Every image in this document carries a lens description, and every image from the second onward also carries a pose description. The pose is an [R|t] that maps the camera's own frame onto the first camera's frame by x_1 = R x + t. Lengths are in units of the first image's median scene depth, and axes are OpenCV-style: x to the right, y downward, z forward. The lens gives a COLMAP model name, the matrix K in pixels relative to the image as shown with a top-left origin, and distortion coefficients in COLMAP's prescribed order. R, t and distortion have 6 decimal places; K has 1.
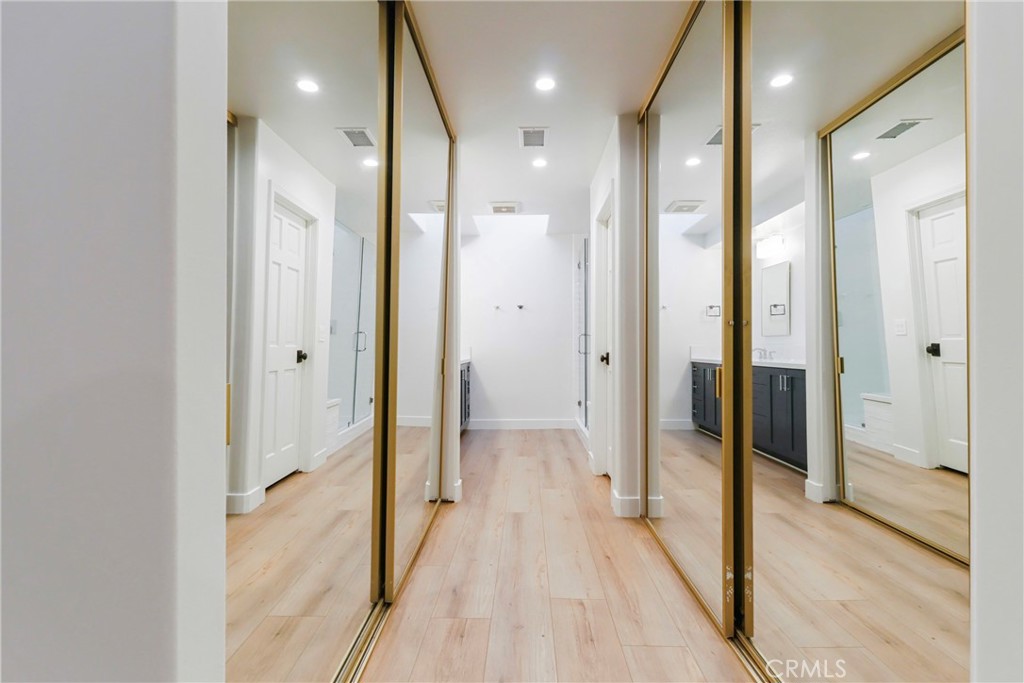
lens RADIAL K [[476.8, 0, 511.6], [0, 476.8, 343.3], [0, 0, 1]] dist [0.002662, -0.001368]
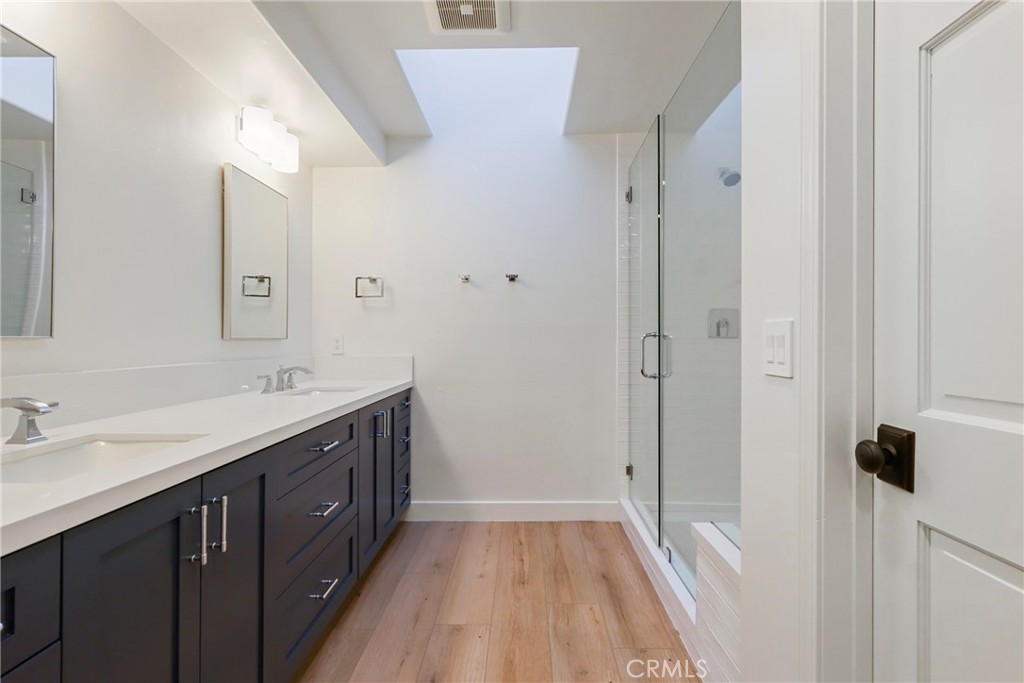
lens RADIAL K [[476.8, 0, 515.0], [0, 476.8, 340.1], [0, 0, 1]] dist [0.002662, -0.001368]
pose [[0.999968, 0.003157, 0.007381, 0.017980], [-0.003151, 0.999995, -0.000866, -0.010285], [-0.007384, 0.000843, 0.999972, 0.501567]]
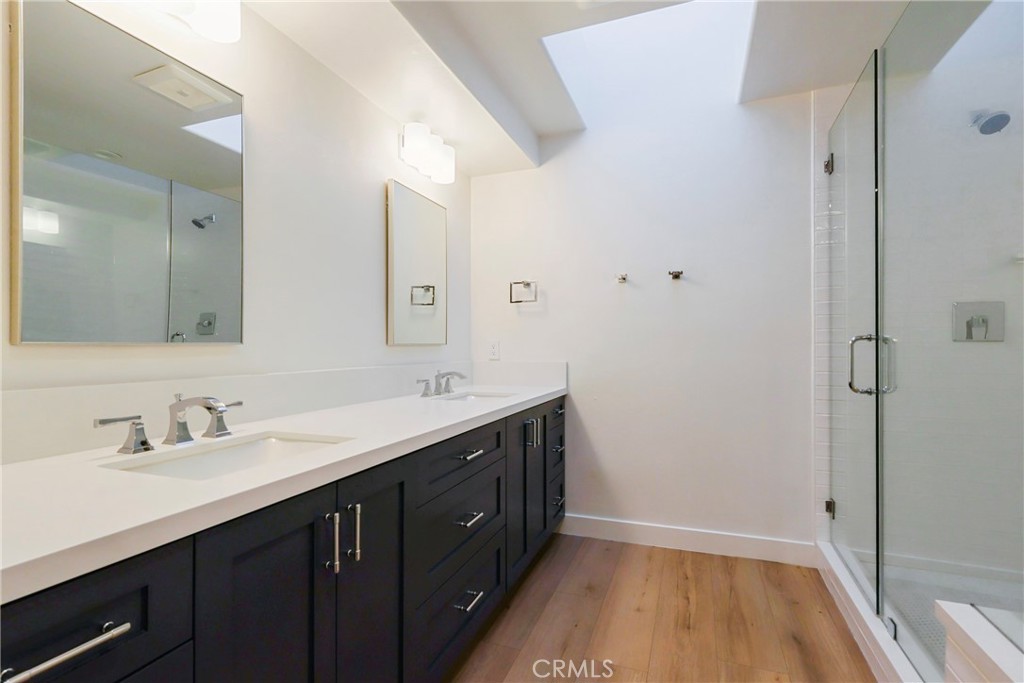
lens RADIAL K [[476.8, 0, 514.6], [0, 476.8, 346.2], [0, 0, 1]] dist [0.002662, -0.001368]
pose [[0.944209, 0.001199, -0.329346, 0.022874], [-0.000963, 0.999999, 0.000879, -0.010077], [0.329347, -0.000513, 0.944209, 0.533324]]
